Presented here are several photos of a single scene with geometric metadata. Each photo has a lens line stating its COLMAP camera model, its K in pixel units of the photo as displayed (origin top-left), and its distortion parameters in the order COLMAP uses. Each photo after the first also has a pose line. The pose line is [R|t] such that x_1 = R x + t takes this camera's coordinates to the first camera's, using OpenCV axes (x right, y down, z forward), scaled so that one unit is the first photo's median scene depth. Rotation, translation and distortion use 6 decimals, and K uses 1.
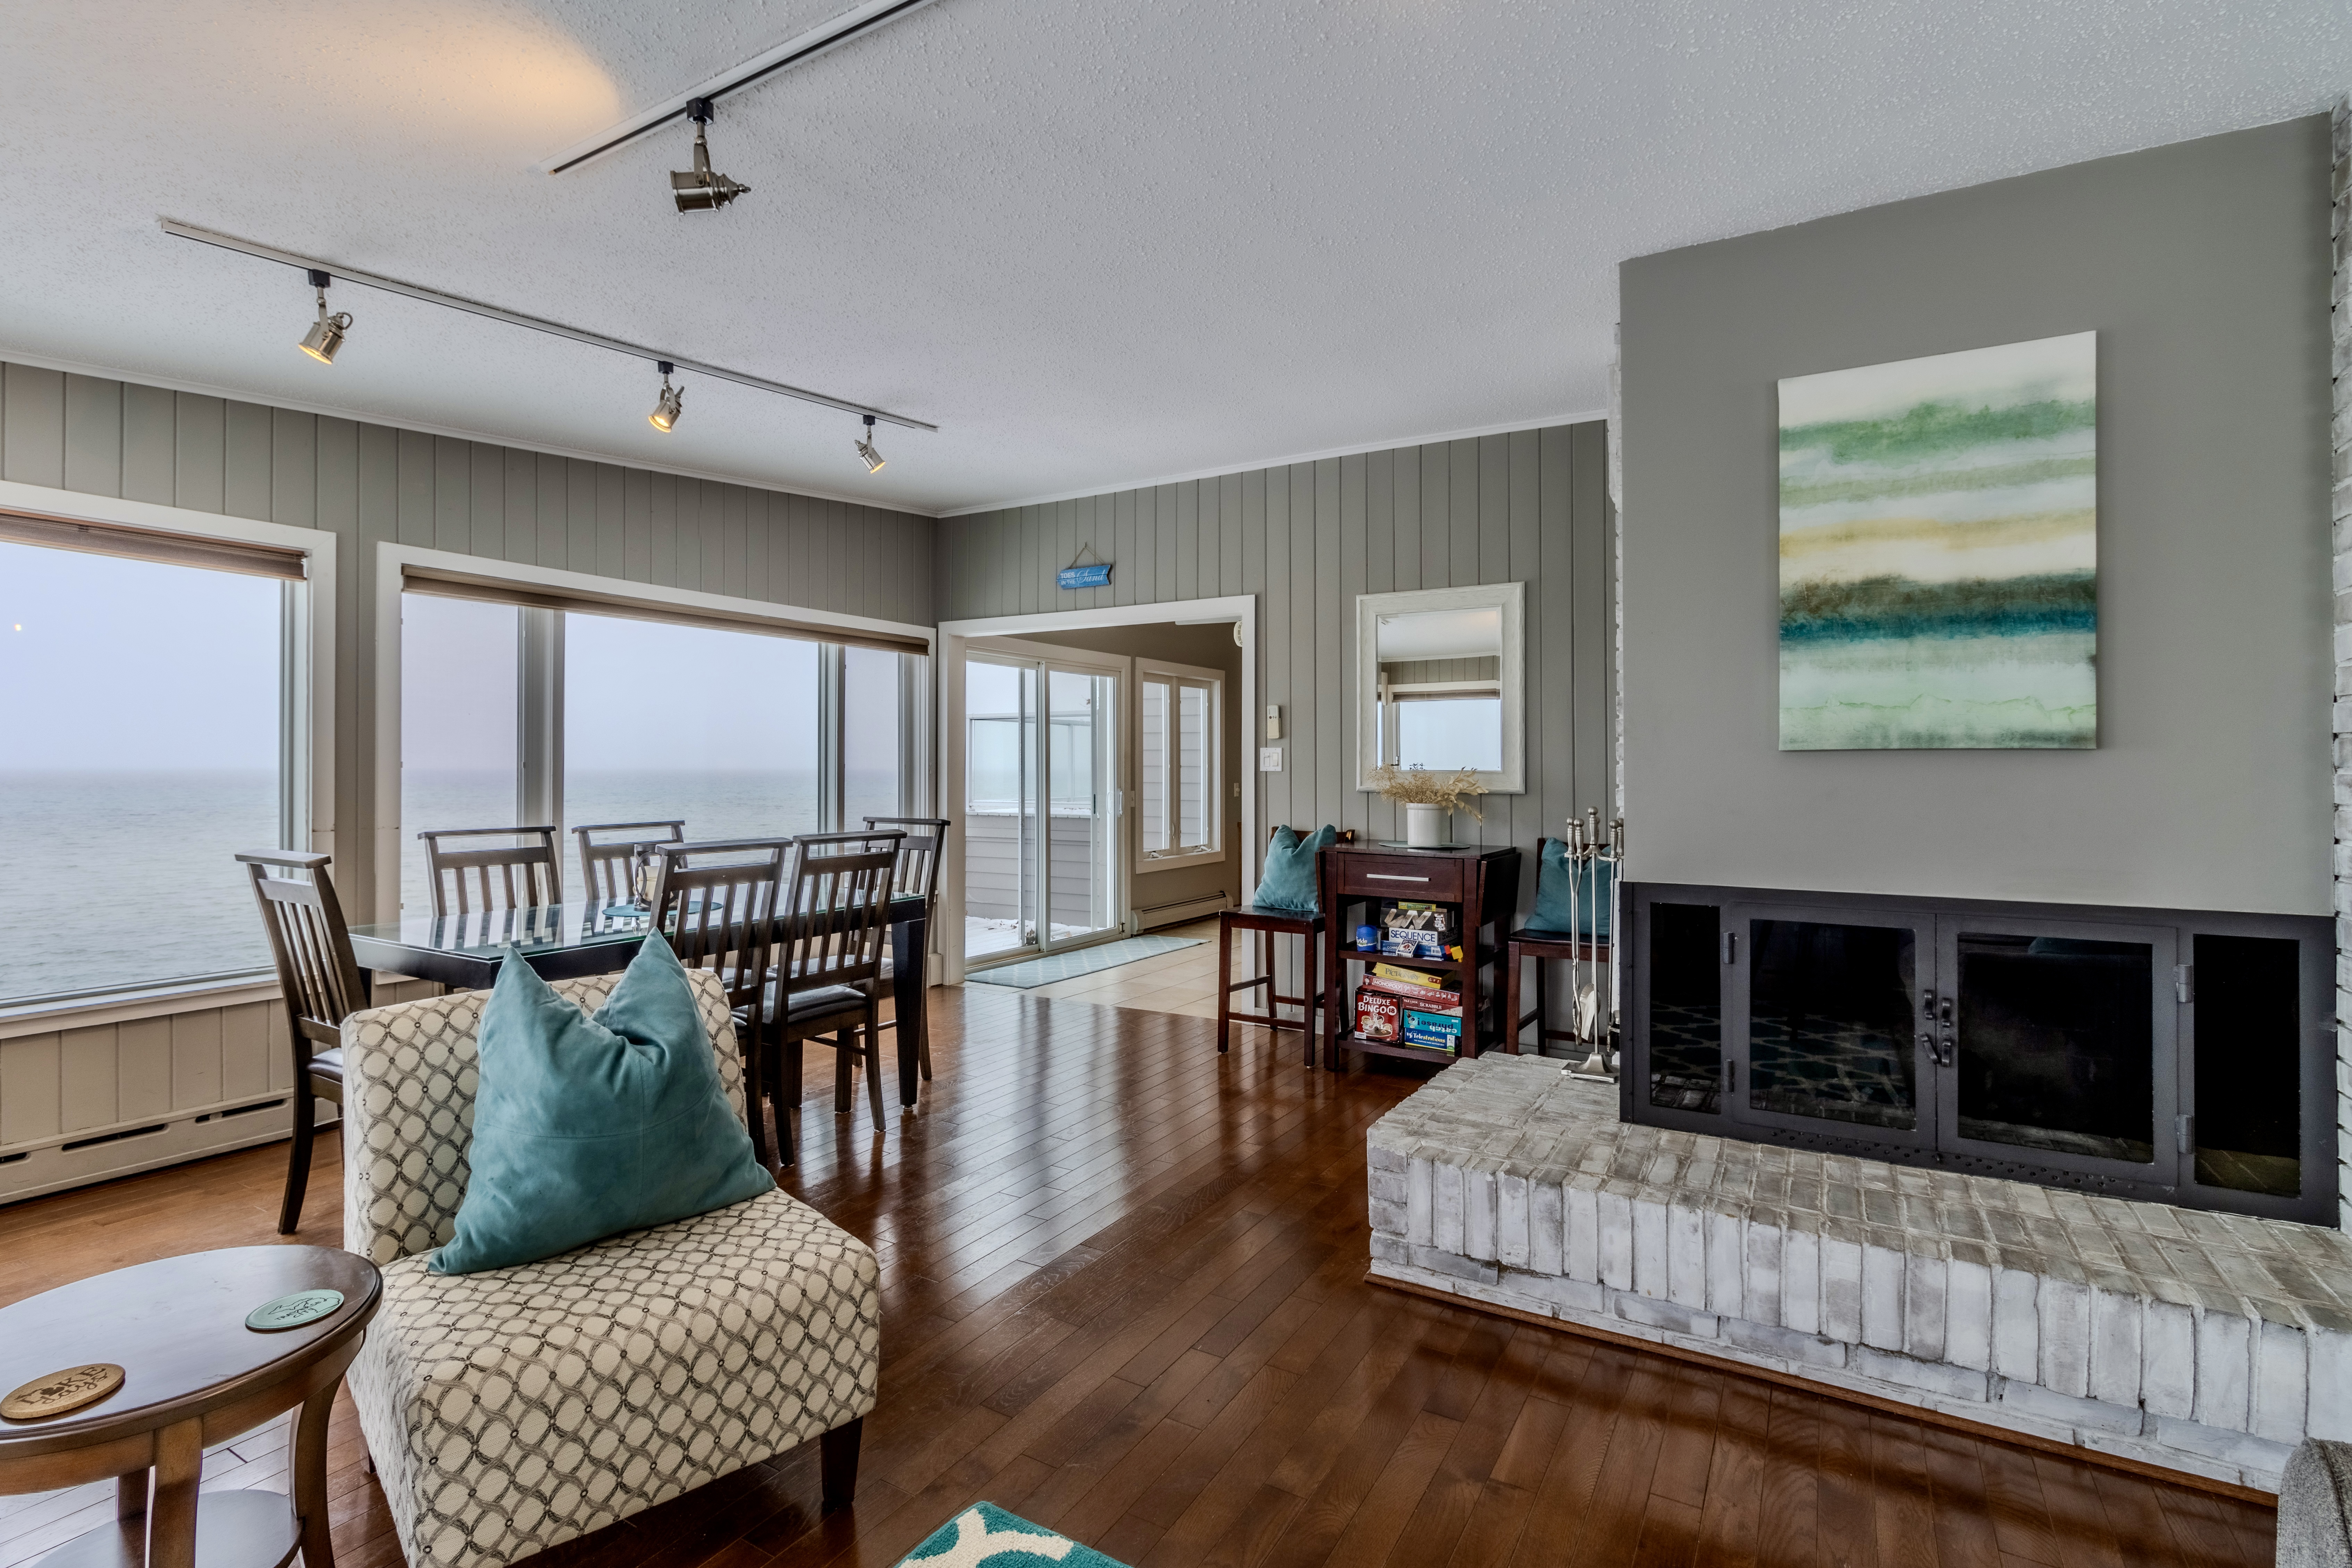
lens RADIAL K [[1116.5, 0, 1155.3], [0, 1116.5, 761.5], [0, 0, 1]] dist [0.001997, -0.000015]
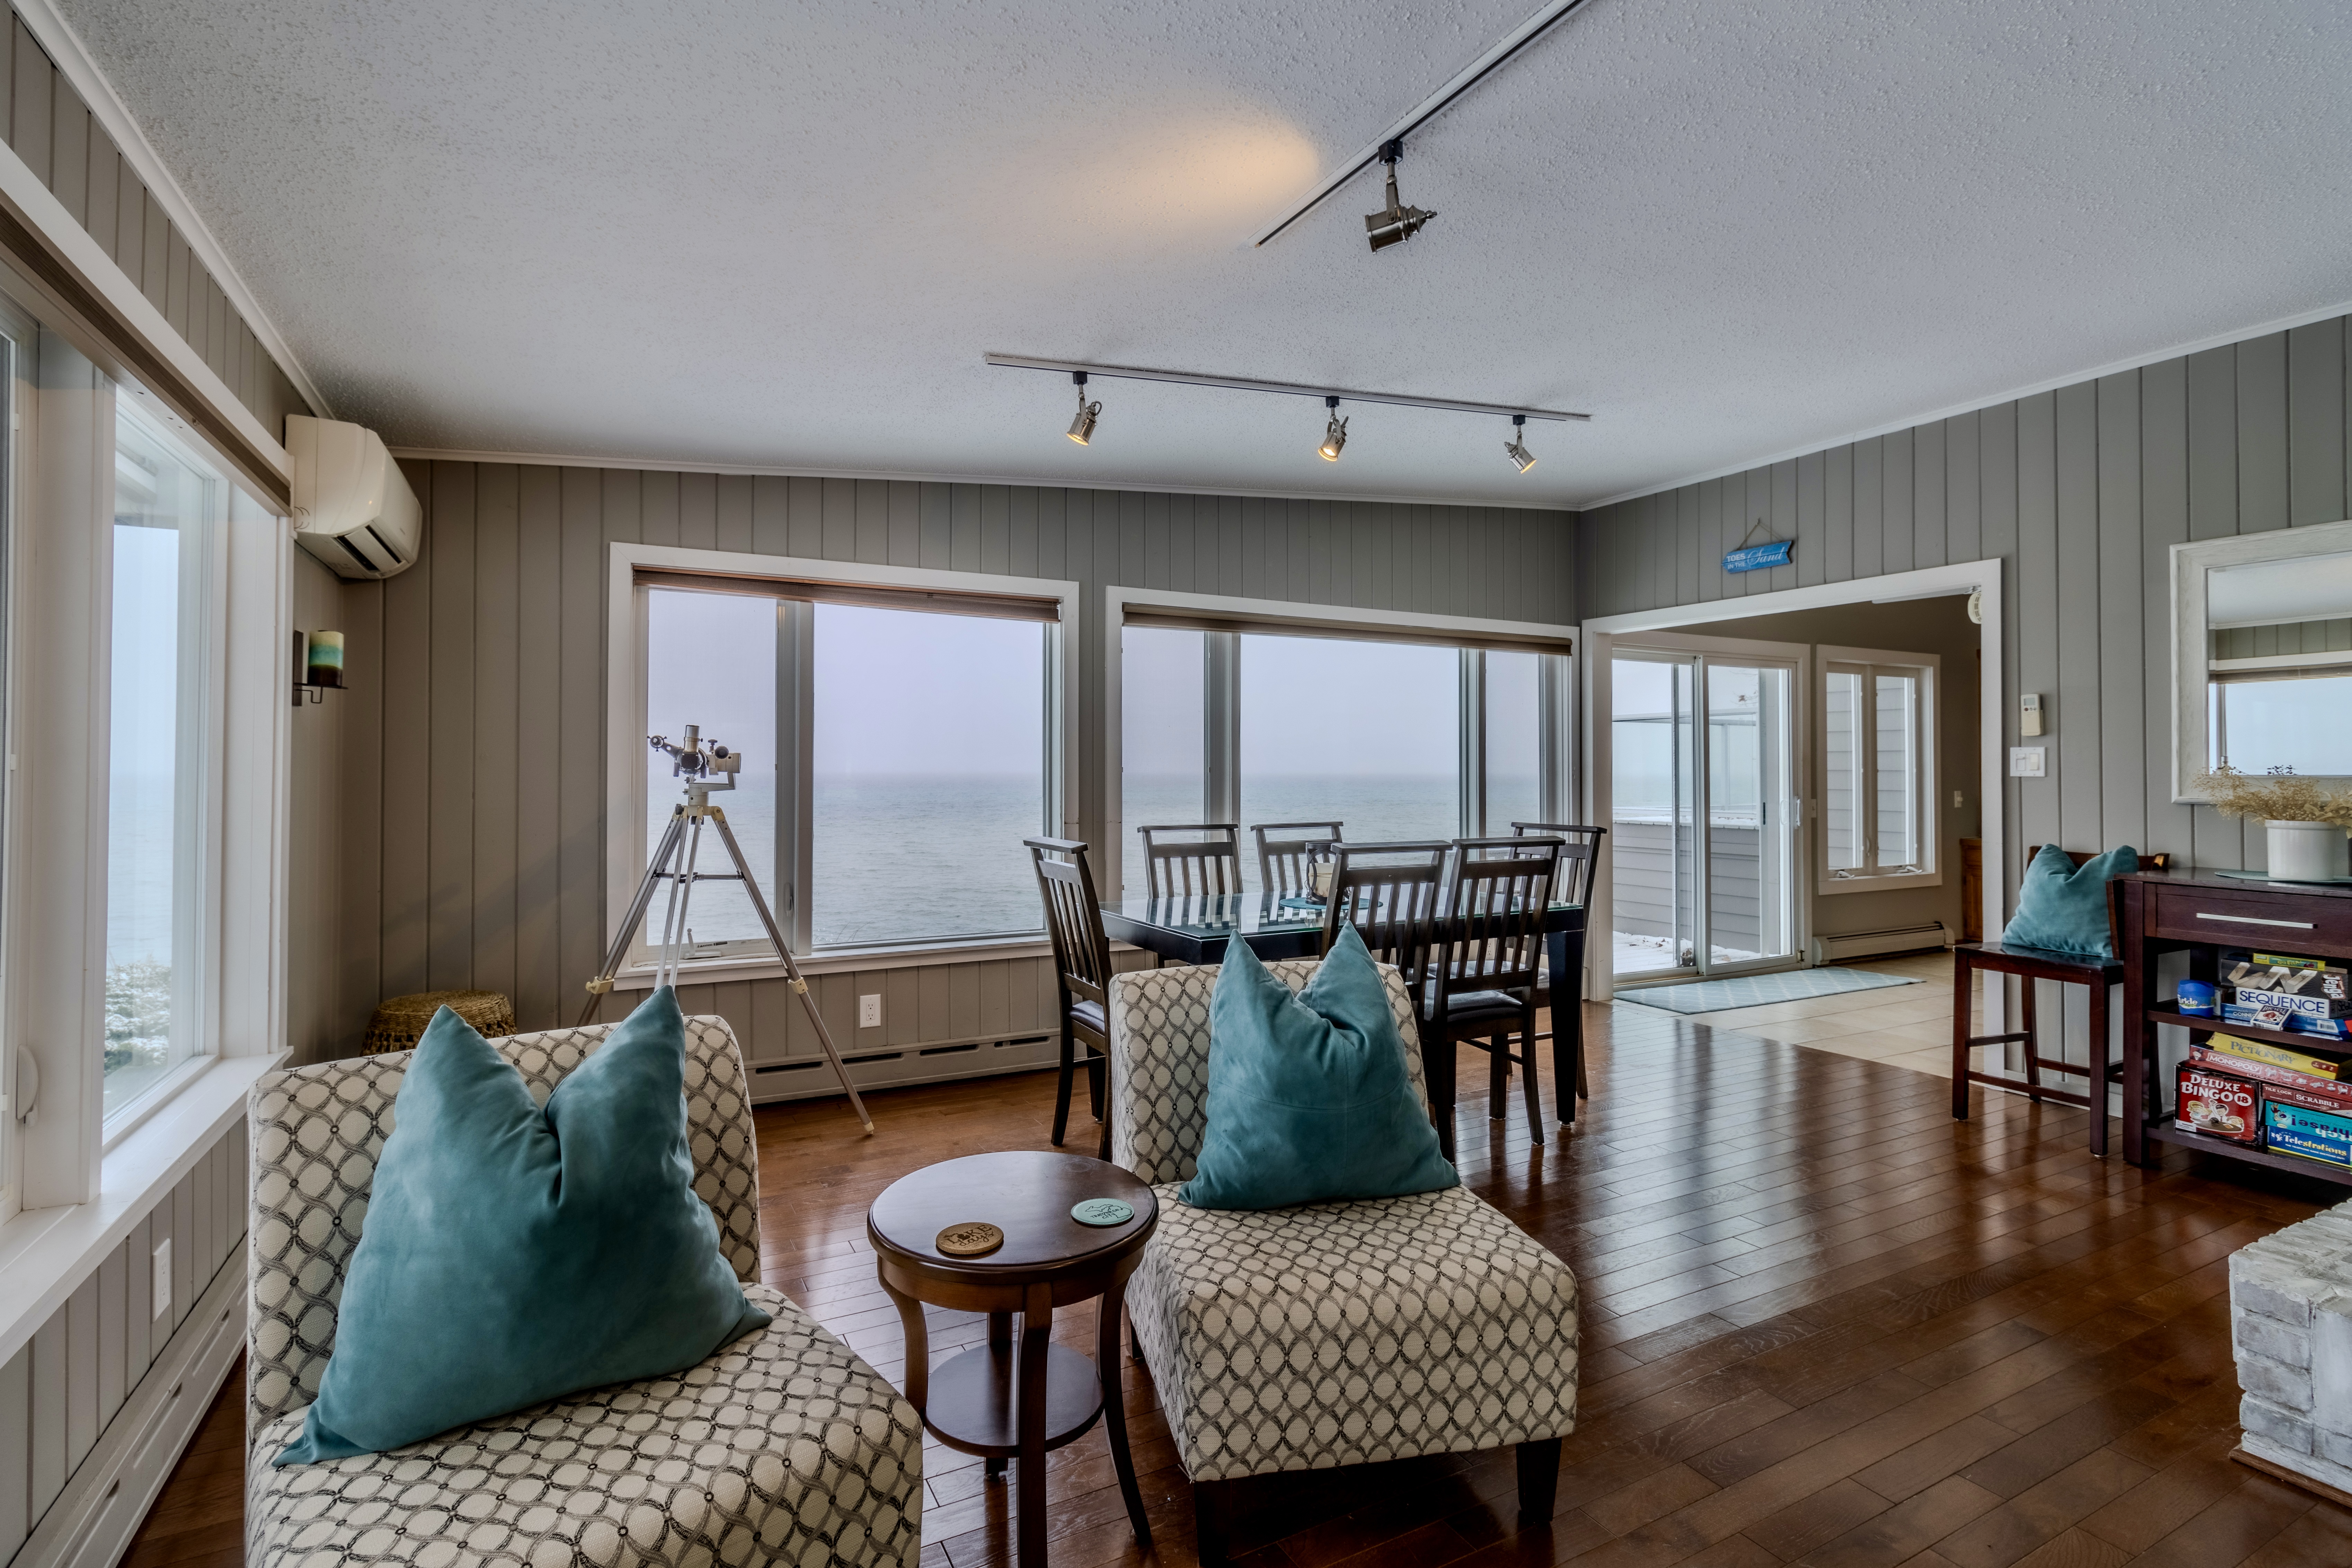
lens RADIAL K [[1112.6, 0, 1153.2], [0, 1112.6, 760.8], [0, 0, 1]] dist [0.000322, 0.000505]
pose [[0.857132, -0.005522, -0.515068, -0.030781], [0.003086, 0.999980, -0.005585, -0.000114], [0.515088, 0.003197, 0.857131, -0.008947]]
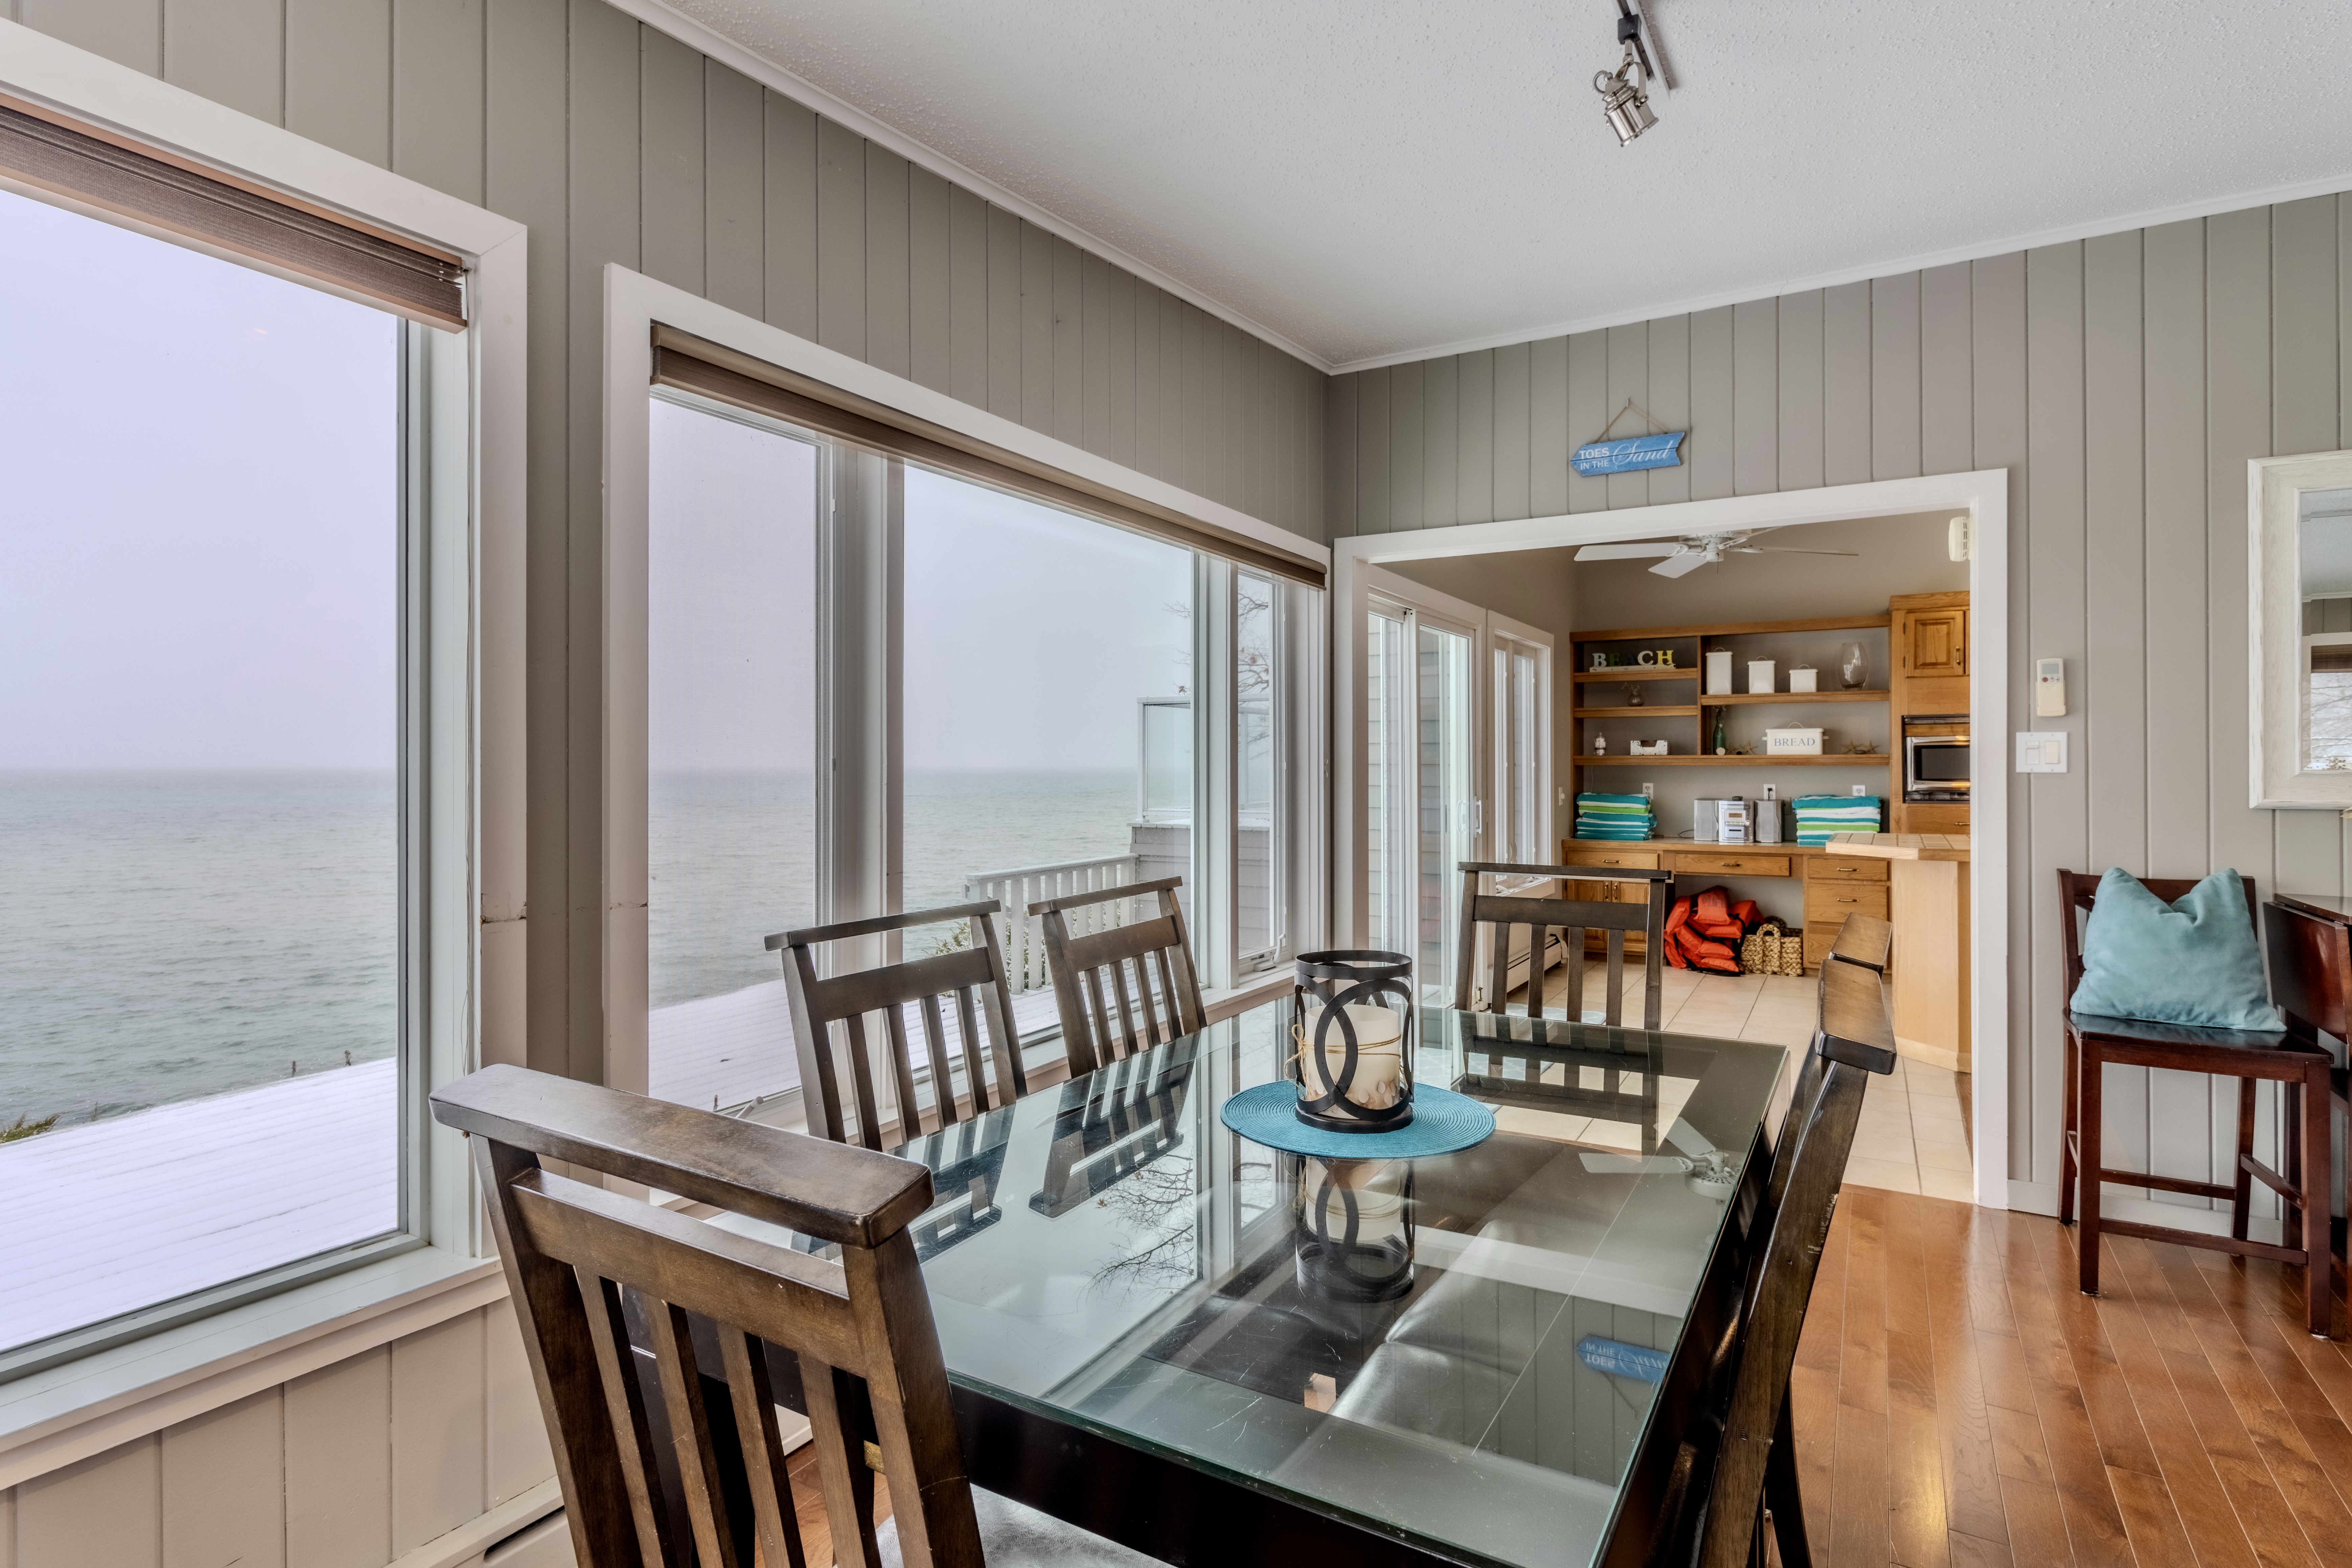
lens RADIAL K [[1193.2, 0, 1175.5], [0, 1193.2, 765.6], [0, 0, 1]] dist [-0.003426, -0.000595]
pose [[0.999952, -0.001596, 0.009694, -0.480323], [0.001539, 0.999981, 0.005930, 0.000749], [-0.009703, -0.005914, 0.999935, 0.529270]]
